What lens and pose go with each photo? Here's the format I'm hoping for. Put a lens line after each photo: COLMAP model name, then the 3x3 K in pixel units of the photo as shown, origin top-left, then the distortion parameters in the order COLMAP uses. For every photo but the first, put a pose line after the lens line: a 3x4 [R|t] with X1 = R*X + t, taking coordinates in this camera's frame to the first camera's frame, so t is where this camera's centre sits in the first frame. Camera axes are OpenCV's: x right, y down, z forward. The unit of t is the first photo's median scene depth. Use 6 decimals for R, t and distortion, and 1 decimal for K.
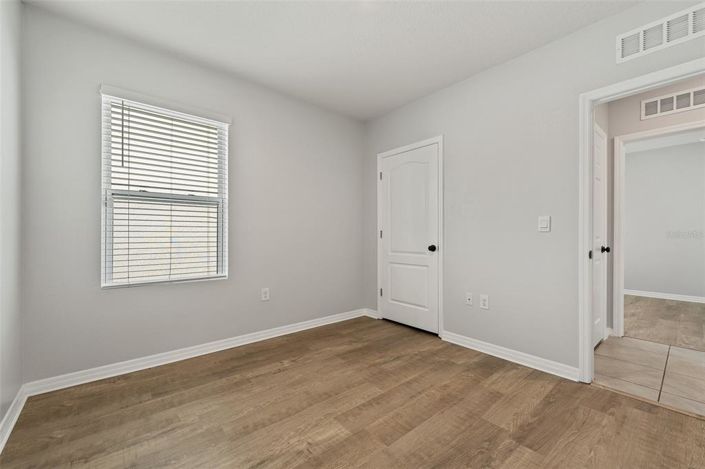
lens RADIAL K [[284.1, 0, 355.0], [0, 284.1, 234.9], [0, 0, 1]] dist [-0.000220, -0.000289]
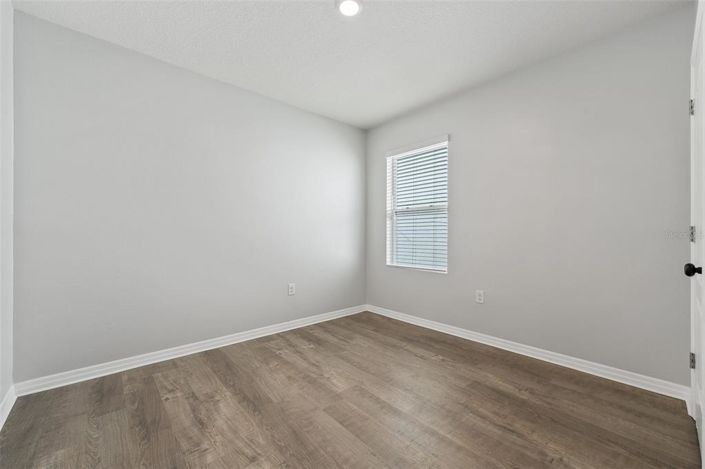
lens RADIAL K [[284.1, 0, 355.0], [0, 284.1, 234.9], [0, 0, 1]] dist [-0.000220, -0.000289]
pose [[0.035263, -0.002181, -0.999376, 0.808112], [0.000463, 0.999998, -0.002166, -0.003410], [0.999378, -0.000387, 0.035264, 0.660518]]
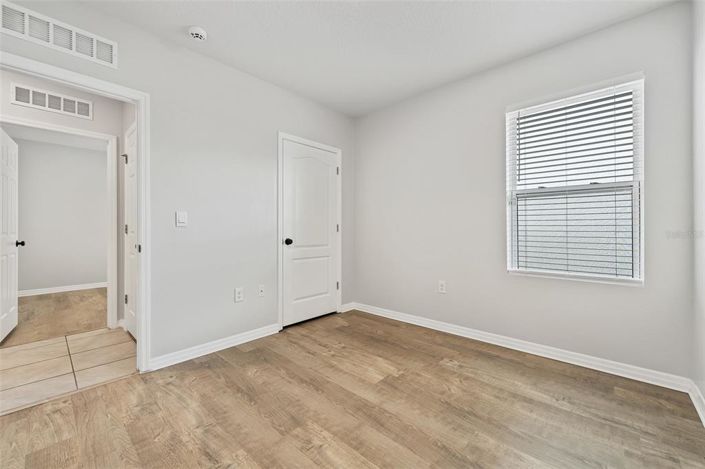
lens RADIAL K [[281.9, 0, 353.0], [0, 281.9, 228.6], [0, 0, 1]] dist [-0.008096, -0.000002]
pose [[0.139573, -0.002817, -0.990208, 0.190728], [0.001509, 0.999995, -0.002632, 0.000486], [0.990211, -0.001127, 0.139577, 0.159045]]
